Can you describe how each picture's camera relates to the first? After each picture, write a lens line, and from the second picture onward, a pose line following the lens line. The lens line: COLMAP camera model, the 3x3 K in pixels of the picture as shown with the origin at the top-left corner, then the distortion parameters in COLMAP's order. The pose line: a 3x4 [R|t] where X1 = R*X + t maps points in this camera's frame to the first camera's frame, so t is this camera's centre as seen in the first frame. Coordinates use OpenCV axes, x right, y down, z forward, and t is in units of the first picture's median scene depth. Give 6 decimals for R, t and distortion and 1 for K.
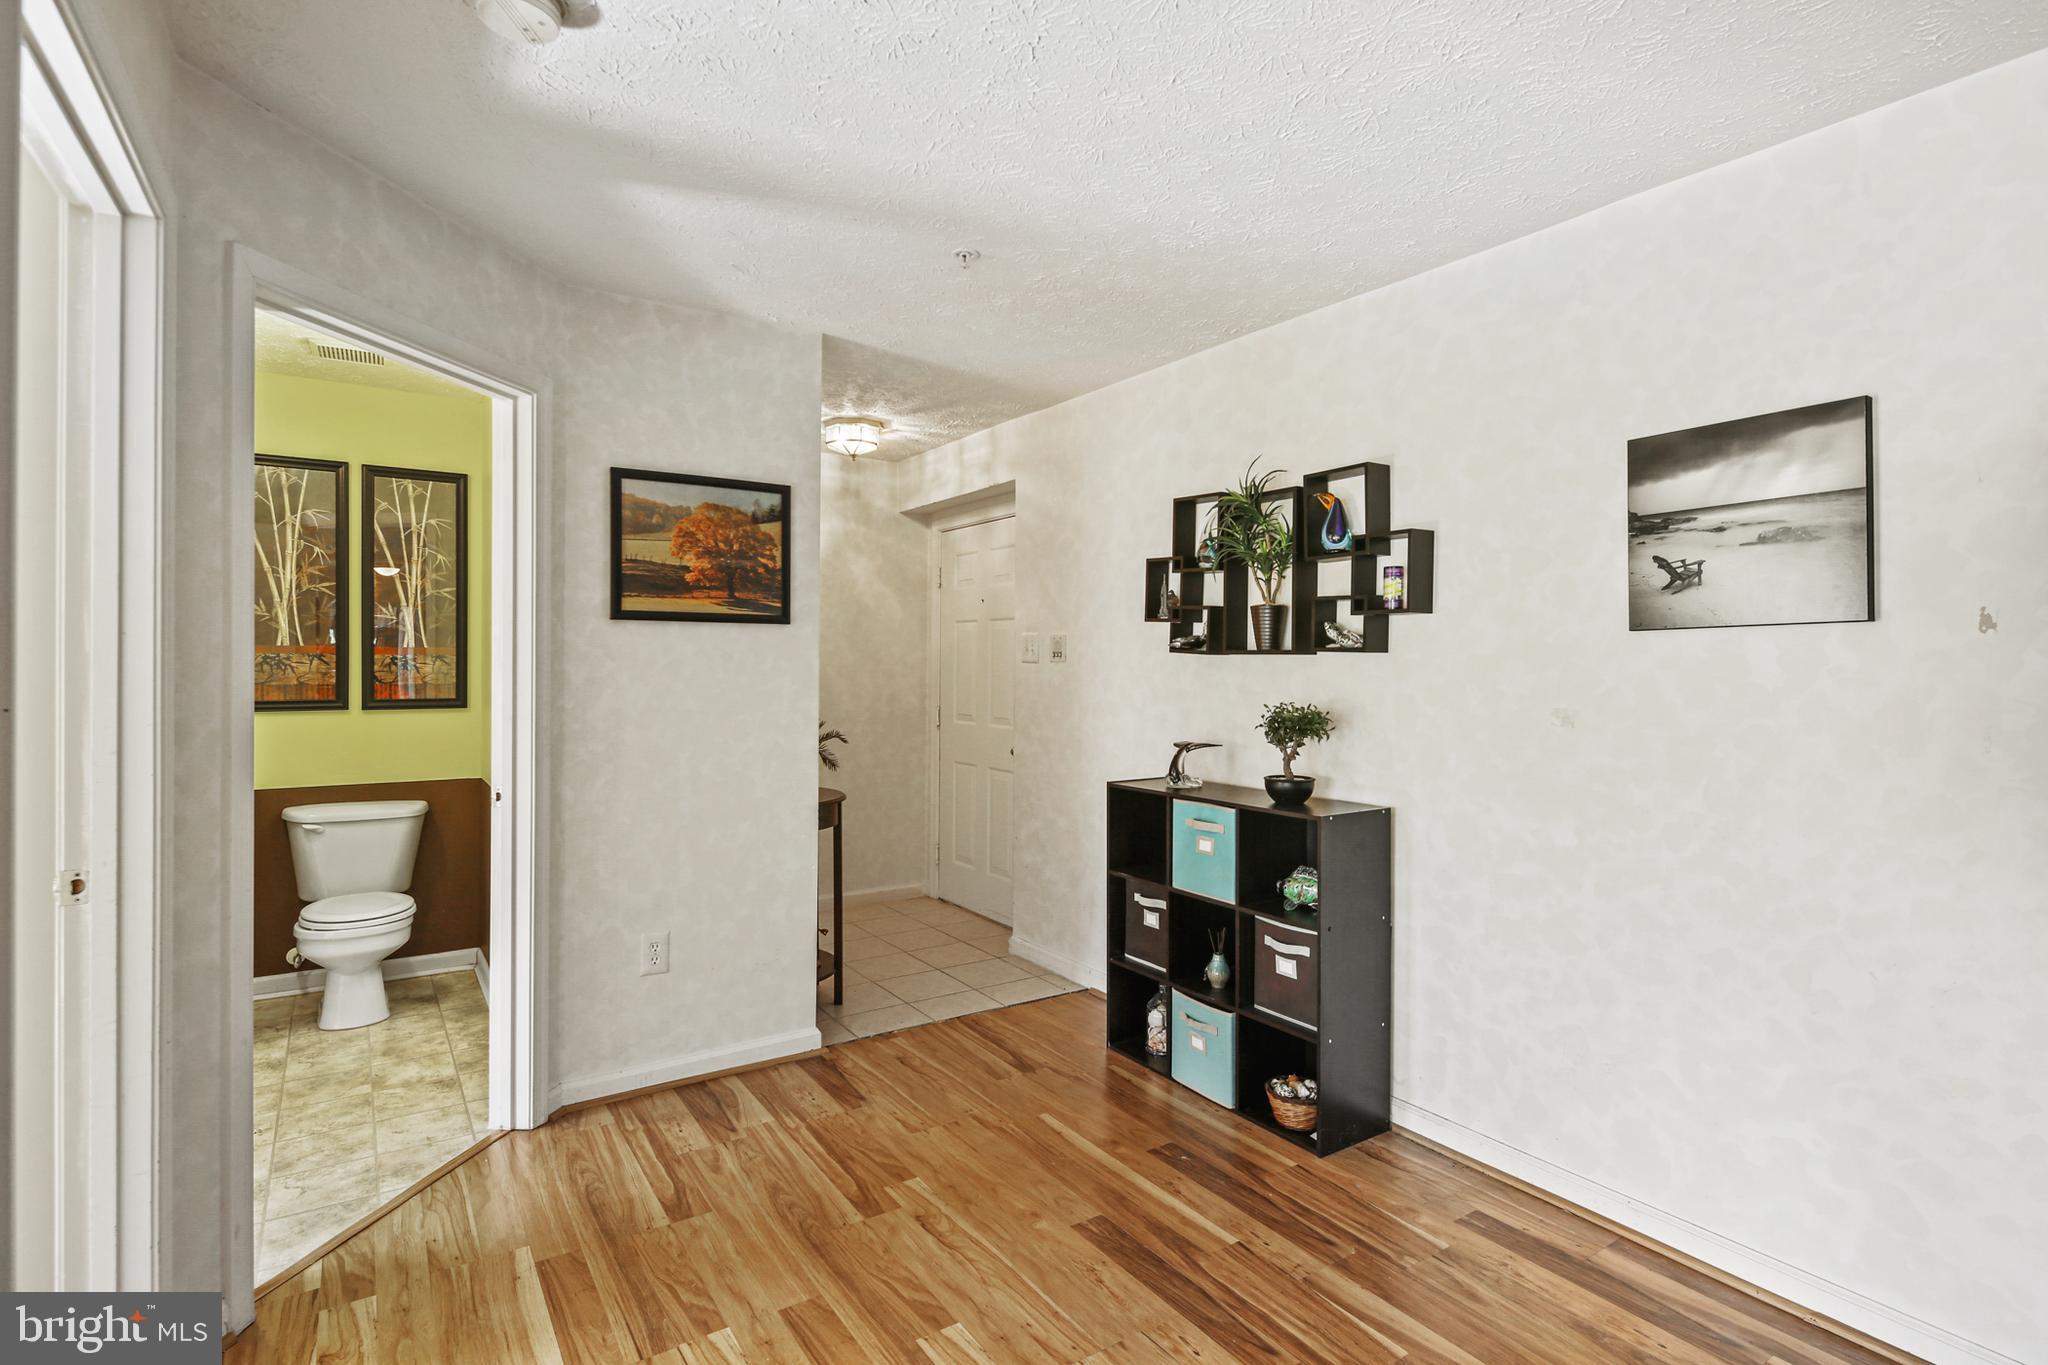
lens RADIAL K [[1002.7, 0, 1018.6], [0, 1002.7, 666.7], [0, 0, 1]] dist [0.000271, -0.000522]
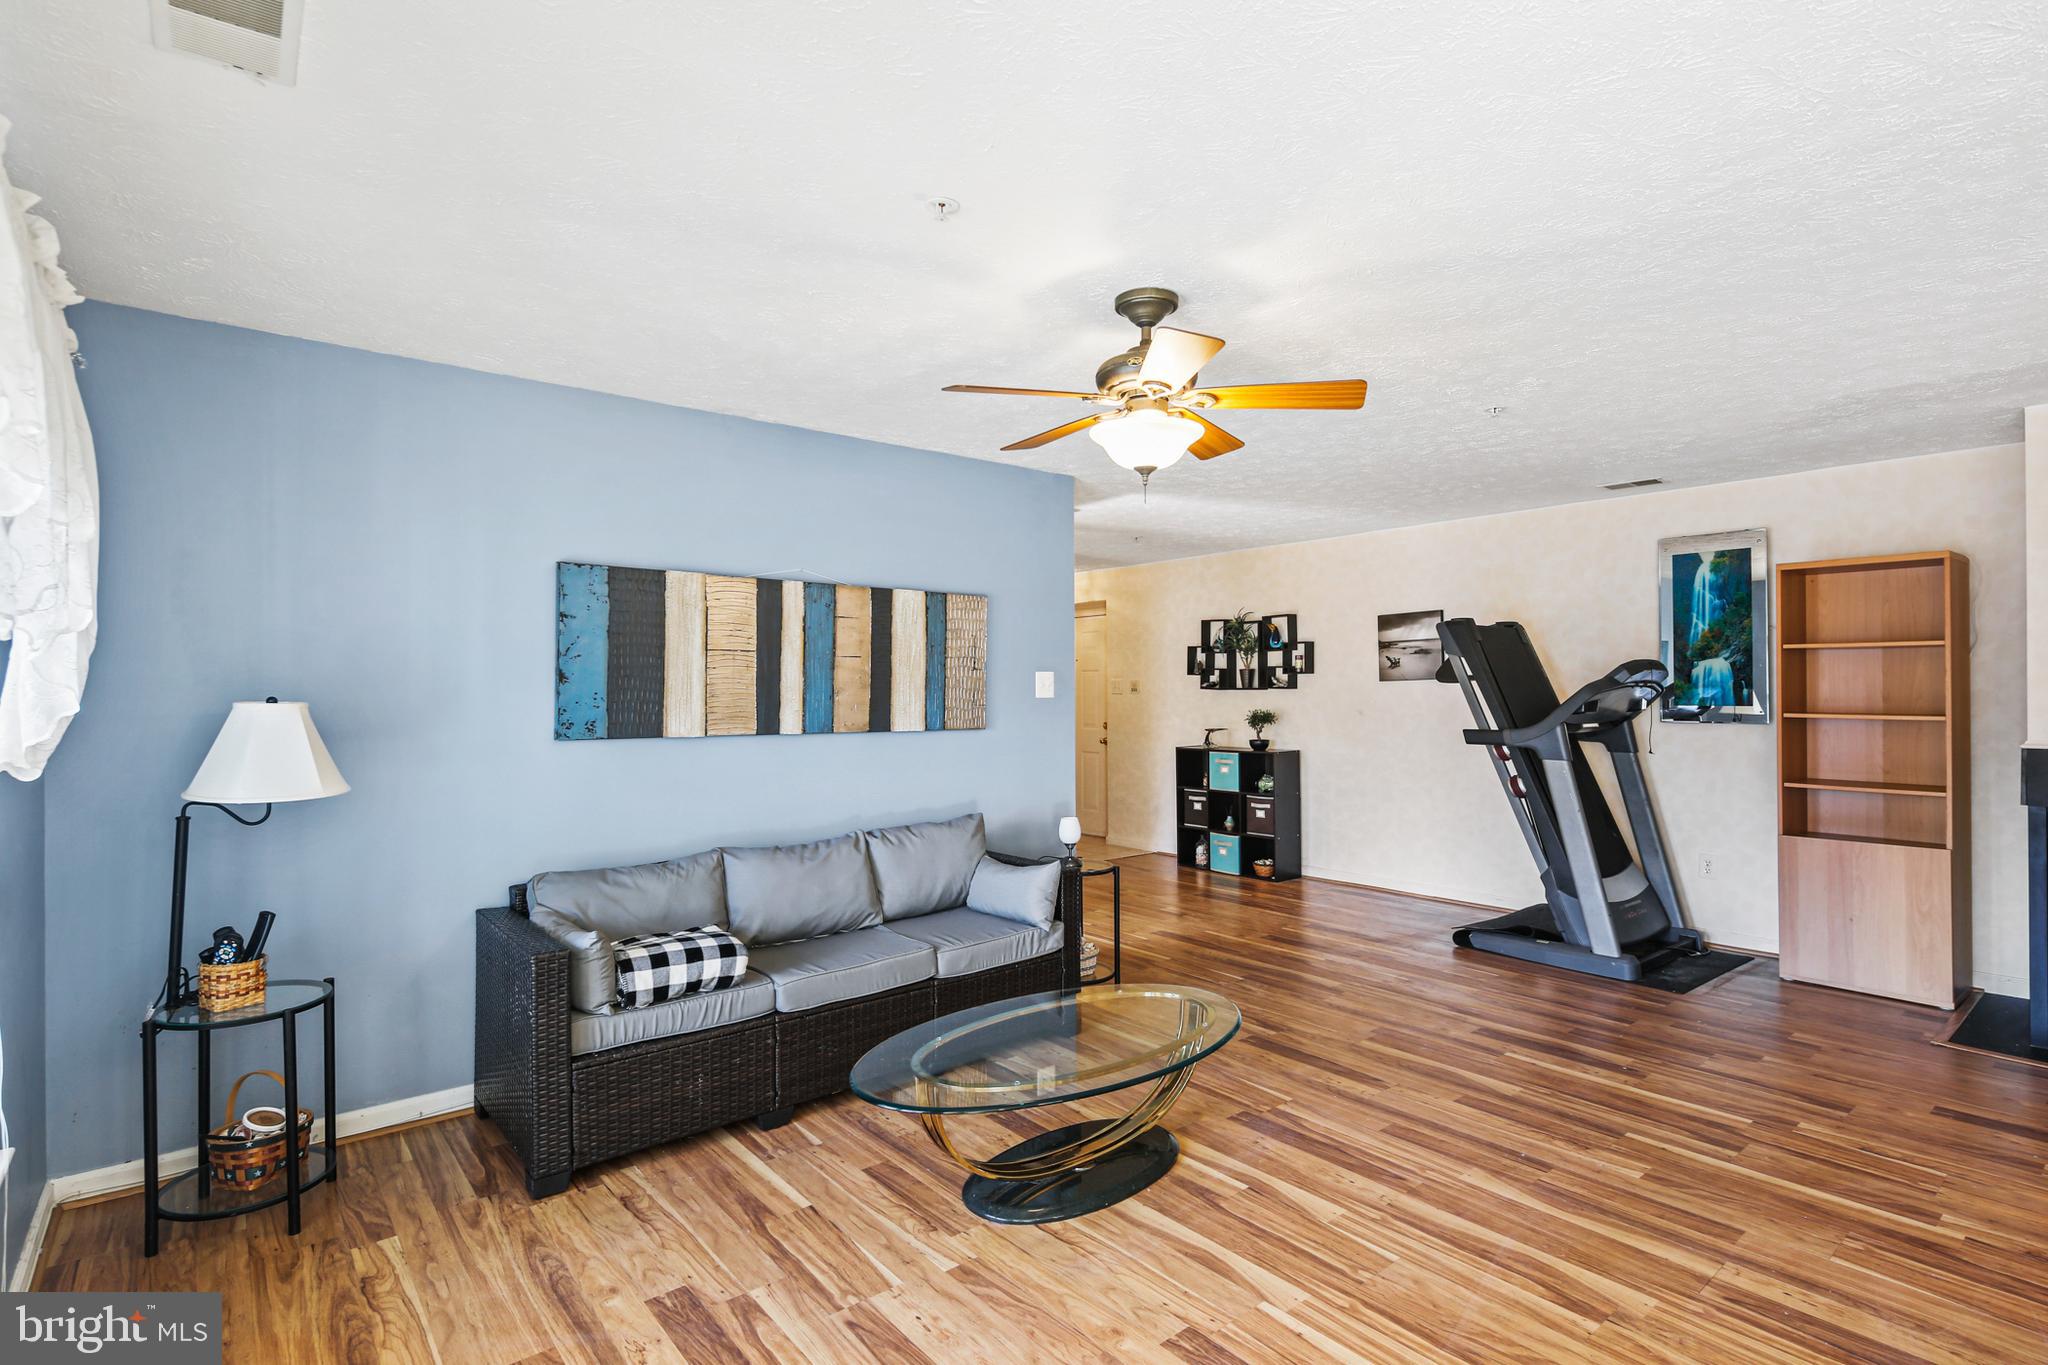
lens RADIAL K [[991.3, 0, 1024.0], [0, 991.3, 682.5], [0, 0, 1]] dist [-0.001593, -0.000585]
pose [[0.994569, -0.011339, 0.103460, -0.501432], [0.012615, 0.999852, -0.011690, -0.008724], [-0.103313, 0.012931, 0.994565, -1.233109]]
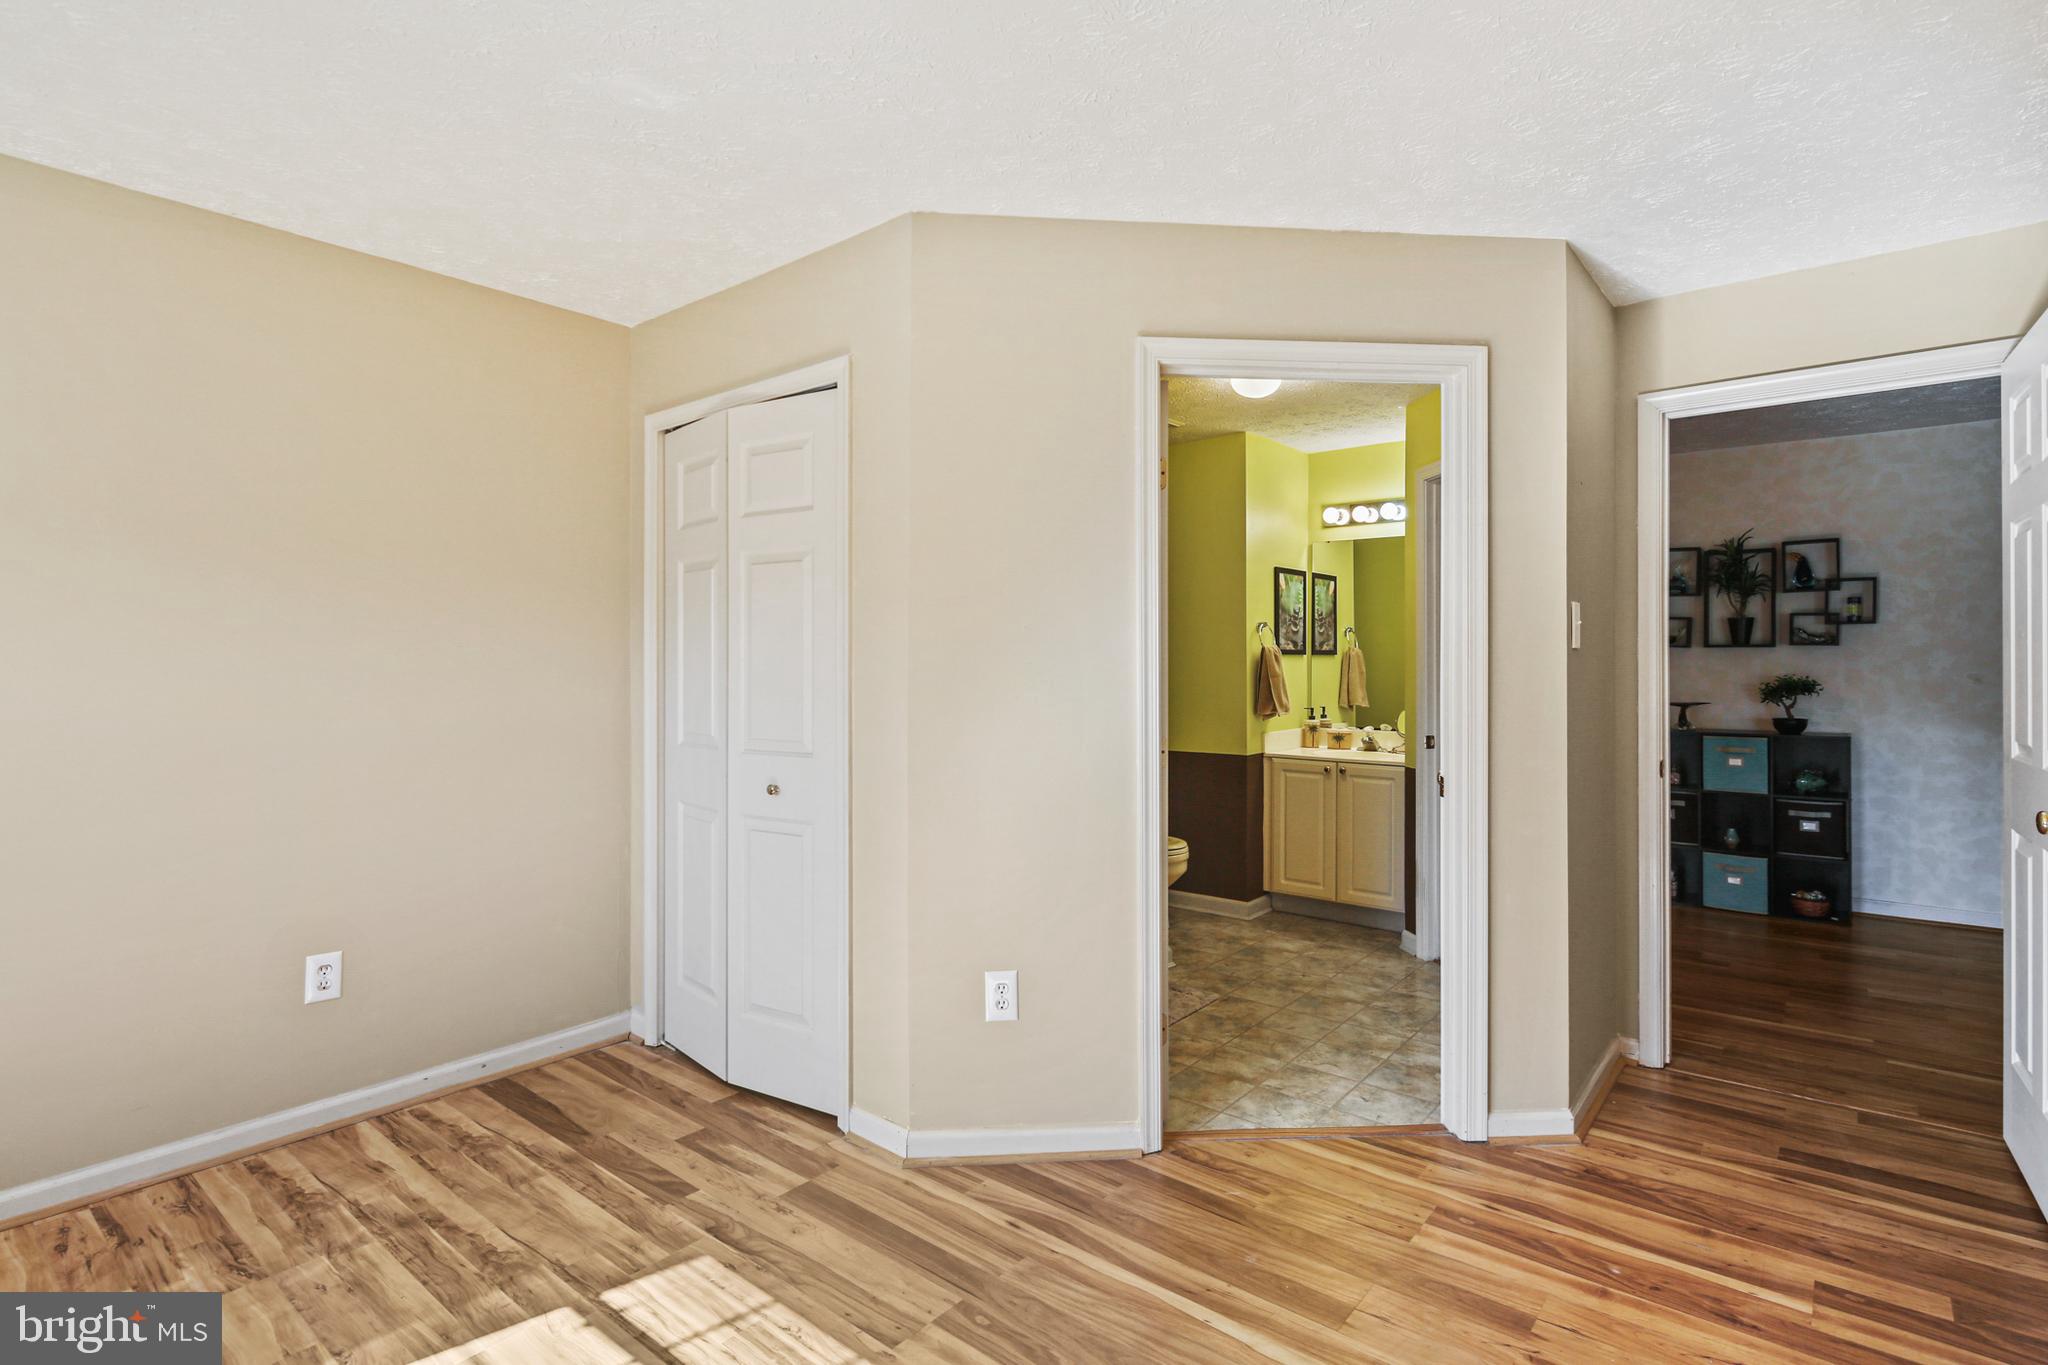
lens RADIAL K [[992.5, 0, 1017.1], [0, 992.5, 667.5], [0, 0, 1]] dist [0.001054, -0.000103]
pose [[0.956036, -0.010746, 0.293053, -1.341295], [0.010109, 0.999942, 0.003689, 0.002701], [-0.293076, -0.000564, 0.956089, -0.214219]]
